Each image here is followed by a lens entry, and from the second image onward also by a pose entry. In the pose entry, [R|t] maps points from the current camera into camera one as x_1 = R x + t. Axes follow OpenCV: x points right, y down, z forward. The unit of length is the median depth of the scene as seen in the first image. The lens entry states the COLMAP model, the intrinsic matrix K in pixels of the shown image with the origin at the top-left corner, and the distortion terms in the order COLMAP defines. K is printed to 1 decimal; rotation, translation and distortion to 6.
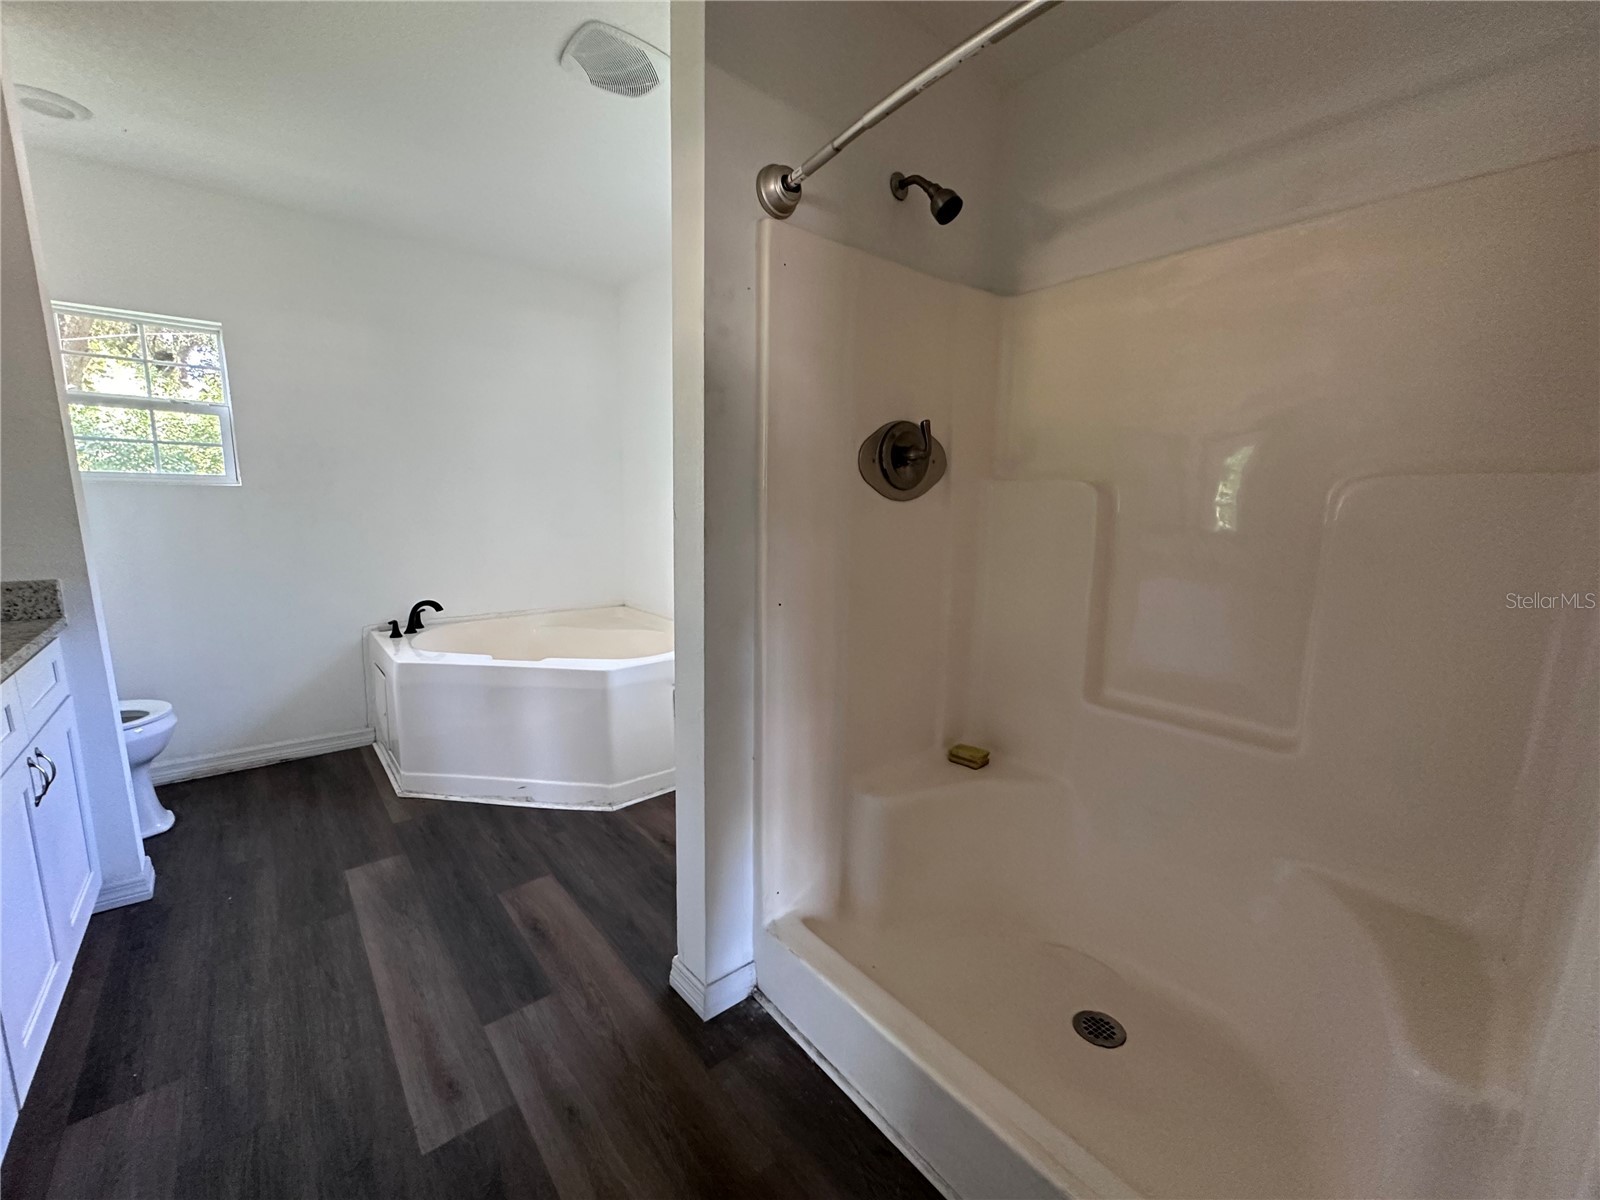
lens RADIAL K [[642.0, 0, 796.1], [0, 642.0, 600.5], [0, 0, 1]] dist [-0.000205, -0.000426]
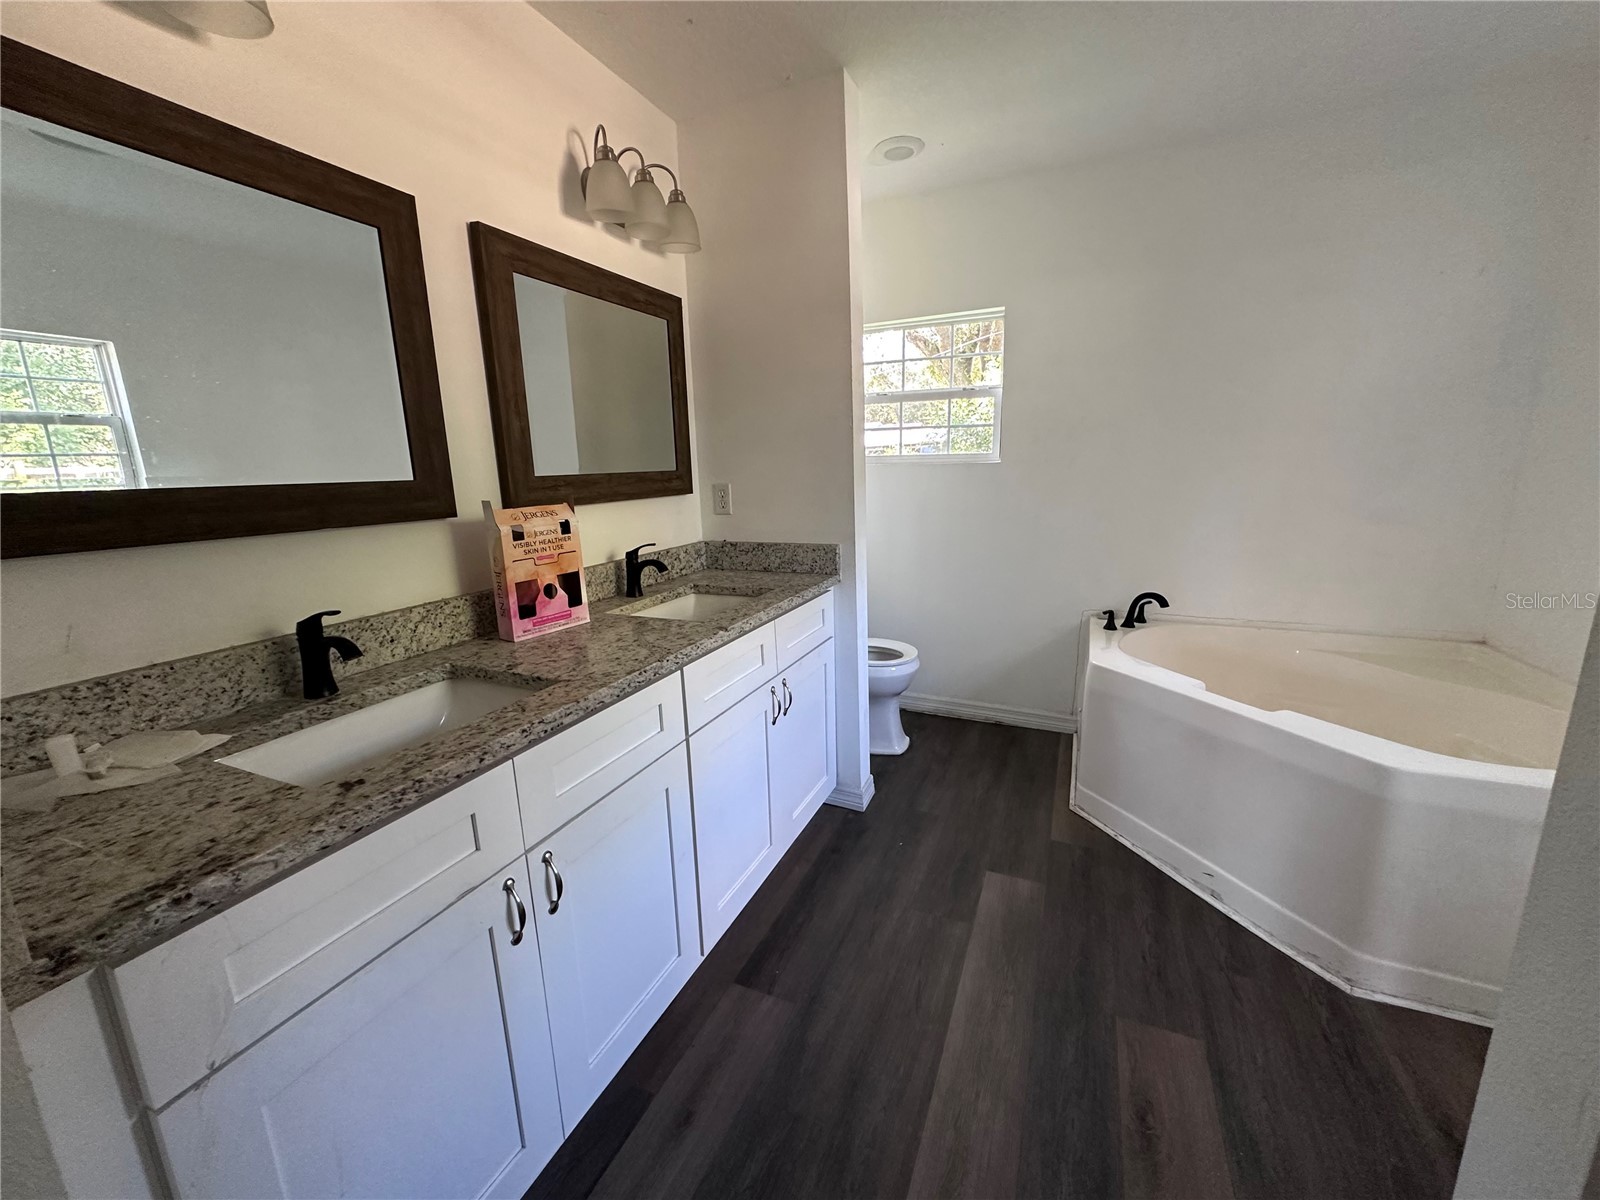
lens RADIAL K [[642.0, 0, 799.0], [0, 642.0, 592.6], [0, 0, 1]] dist [-0.000205, -0.000426]
pose [[0.435376, 0.151953, -0.887332, -0.040778], [-0.116591, 0.986868, 0.111792, -0.054178], [0.892667, 0.054783, 0.447376, 0.282833]]
